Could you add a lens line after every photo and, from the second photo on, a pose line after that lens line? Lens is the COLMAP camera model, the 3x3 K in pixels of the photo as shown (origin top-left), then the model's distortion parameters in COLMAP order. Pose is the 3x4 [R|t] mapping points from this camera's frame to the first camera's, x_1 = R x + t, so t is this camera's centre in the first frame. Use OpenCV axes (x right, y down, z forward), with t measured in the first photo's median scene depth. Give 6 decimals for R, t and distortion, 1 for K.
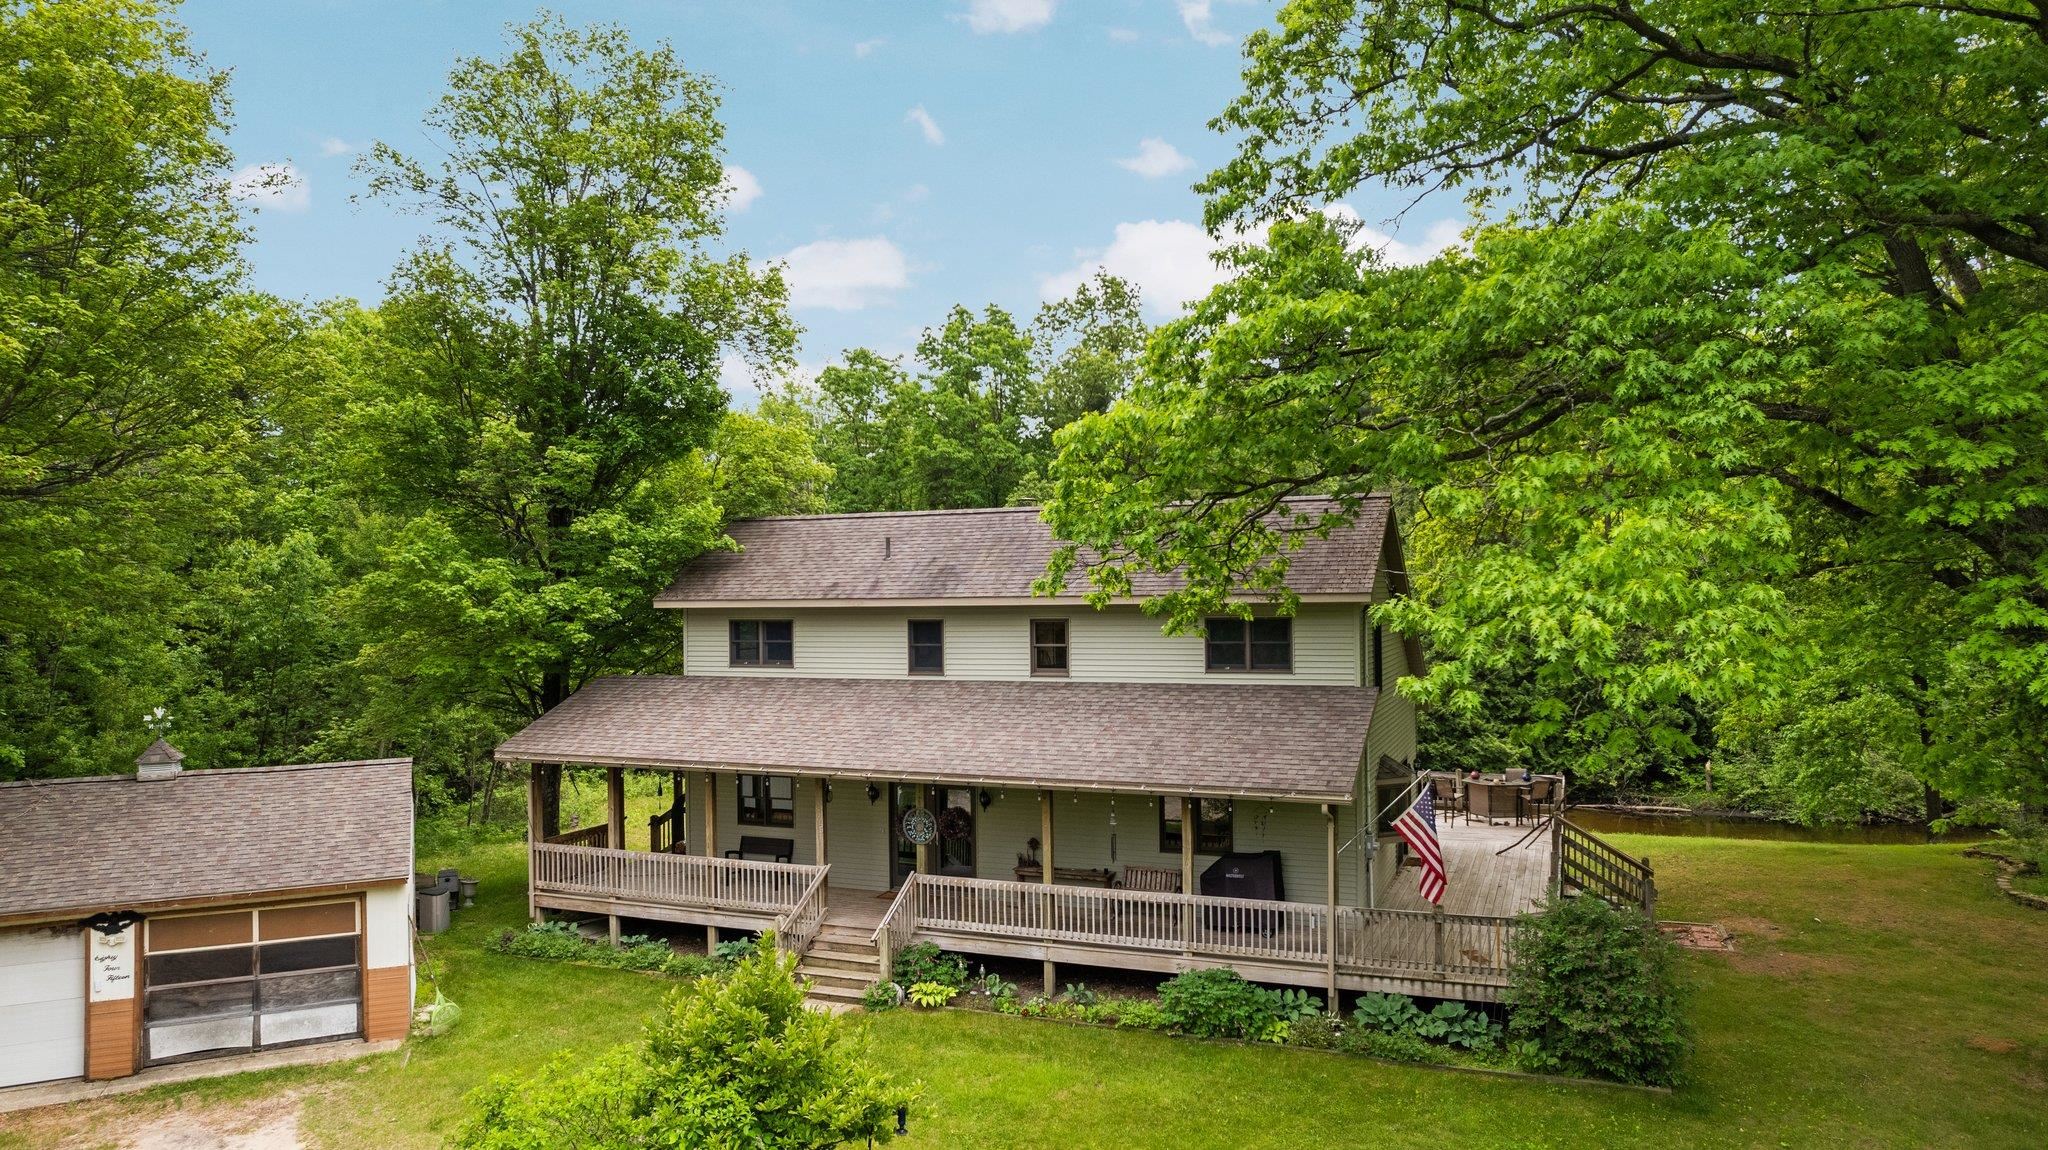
lens RADIAL K [[1308.6, 0, 1043.1], [0, 1308.6, 544.8], [0, 0, 1]] dist [-0.085591, 0.066052]
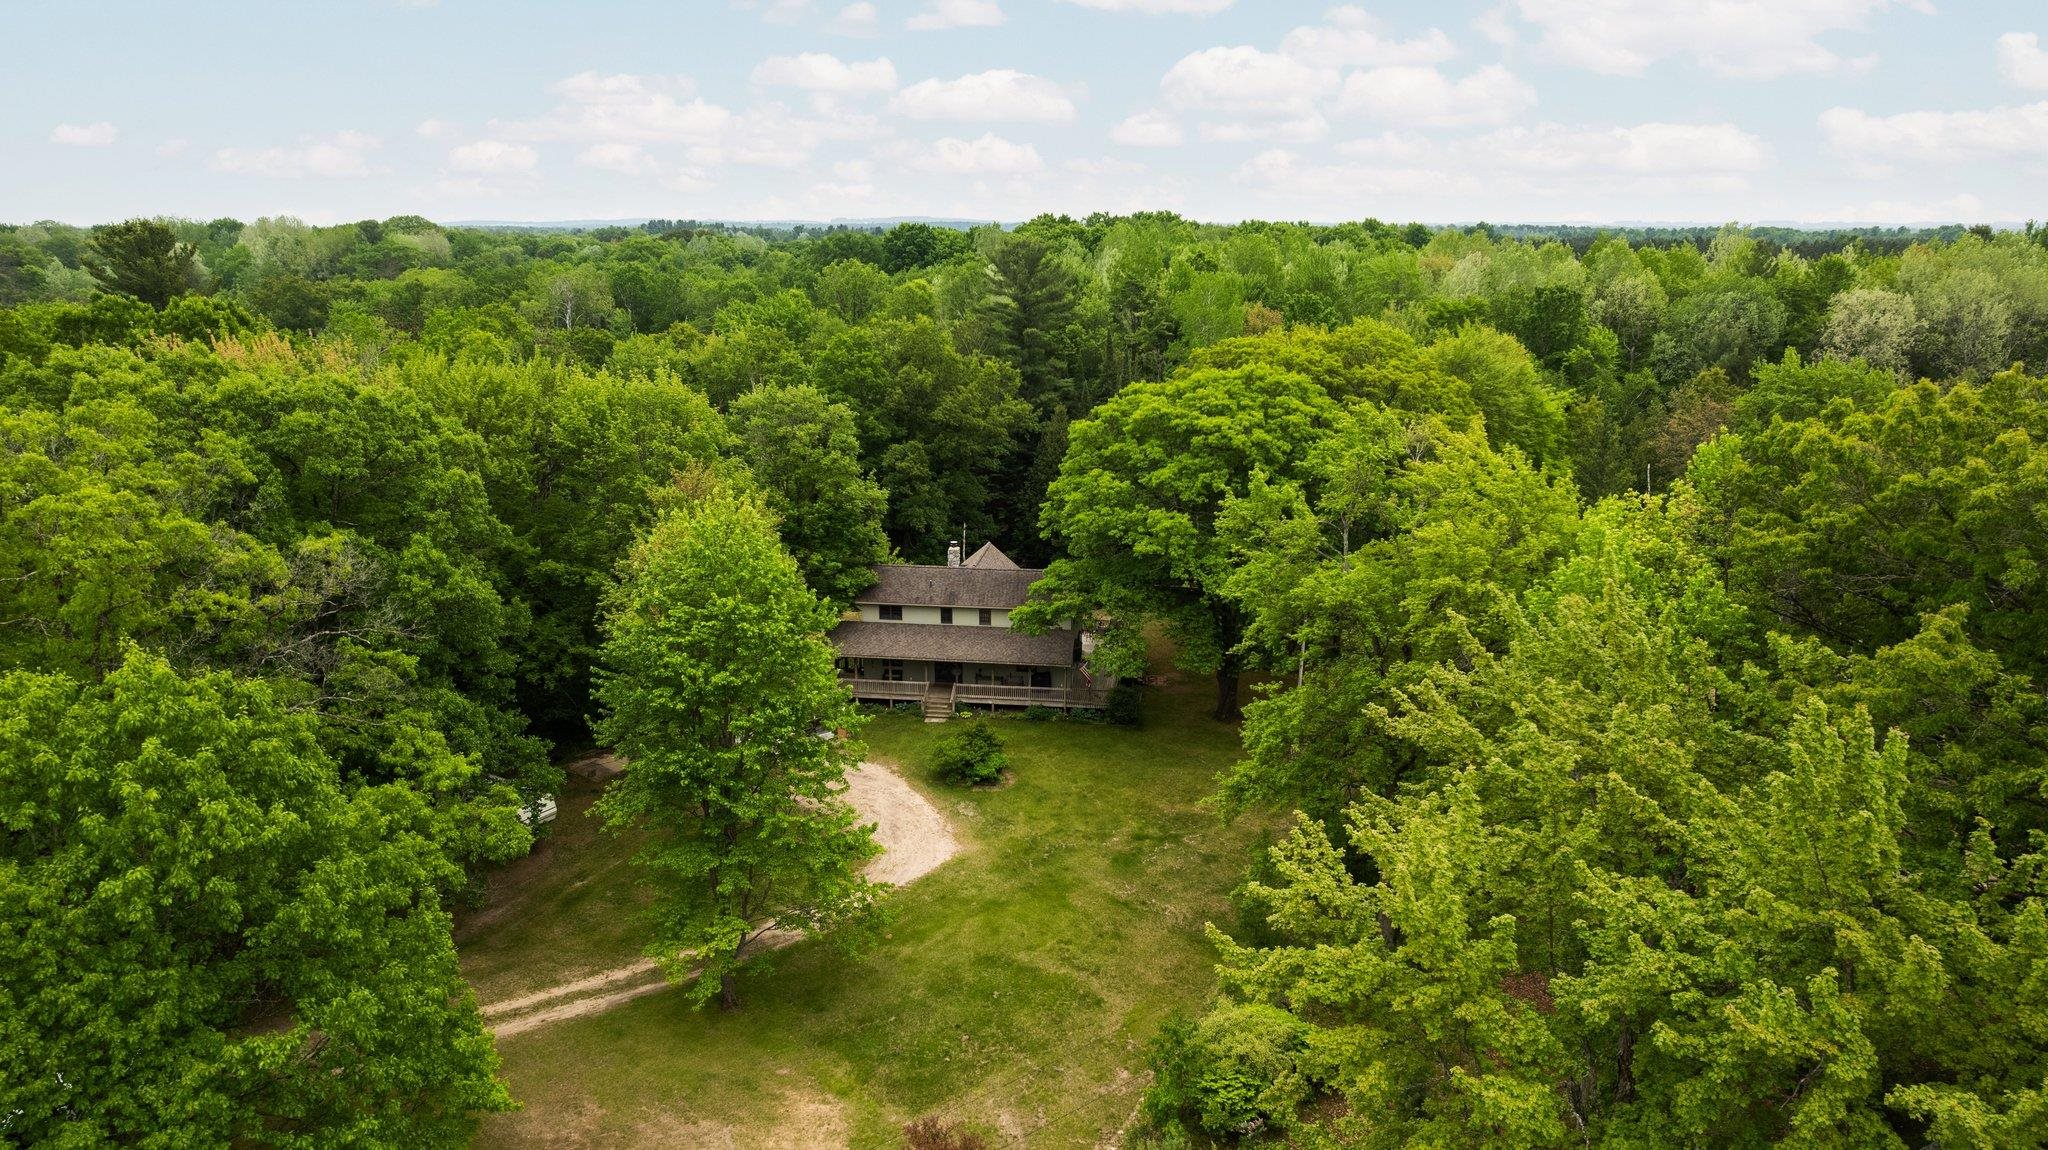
lens RADIAL K [[1301.4, 0, 1031.2], [0, 1301.4, 581.0], [0, 0, 1]] dist [-0.093912, 0.077489]
pose [[0.966982, -0.056651, 0.248469, -0.924981], [-0.022048, 0.952726, 0.303031, -1.348135], [-0.253890, -0.298504, 0.920019, -2.779496]]
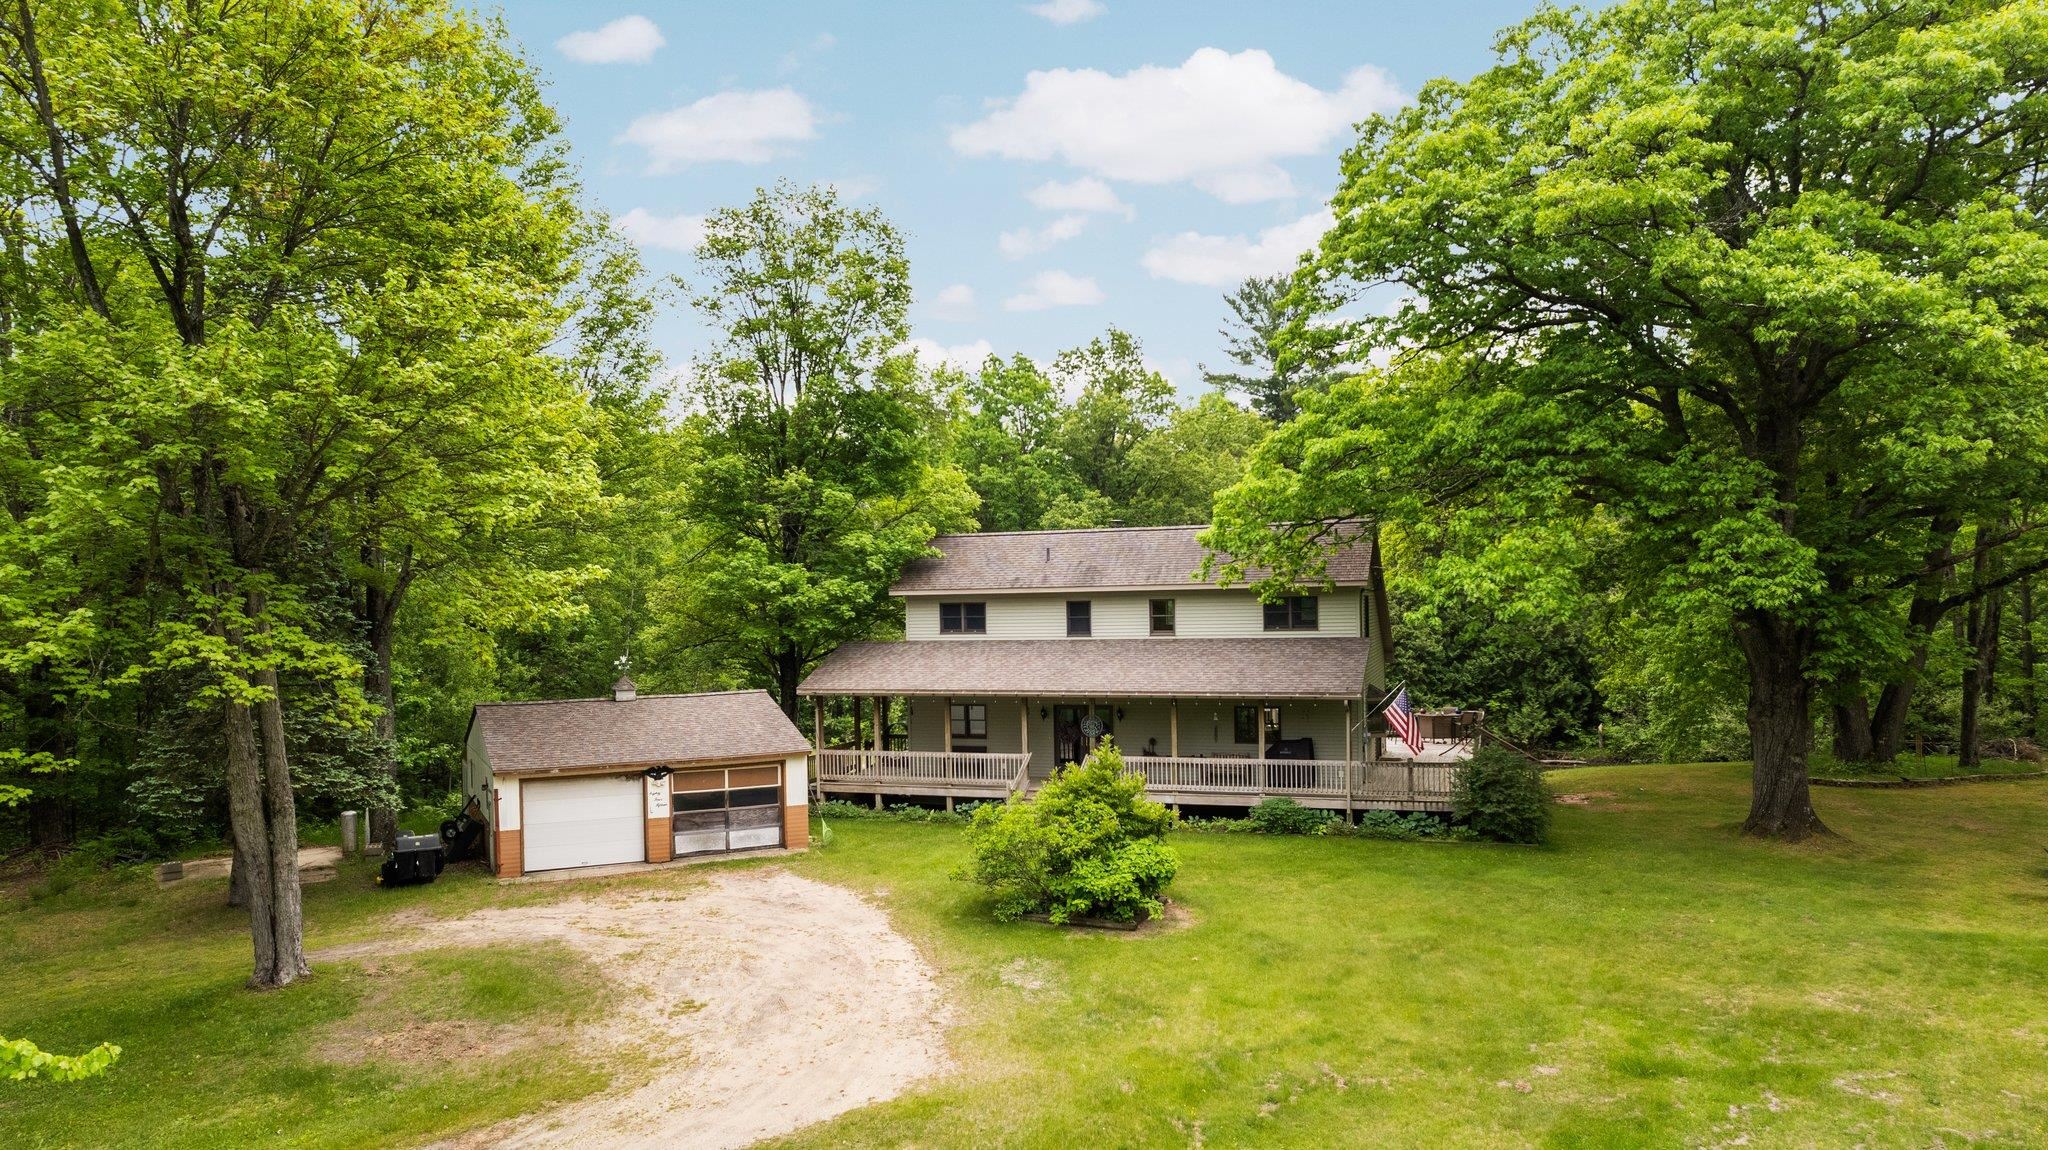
lens RADIAL K [[1301.4, 0, 1031.2], [0, 1301.4, 581.0], [0, 0, 1]] dist [-0.093912, 0.077489]
pose [[0.999173, -0.005688, 0.040250, -0.270292], [0.004815, 0.999752, 0.021757, -0.000004], [-0.040364, -0.021546, 0.998953, -0.702688]]
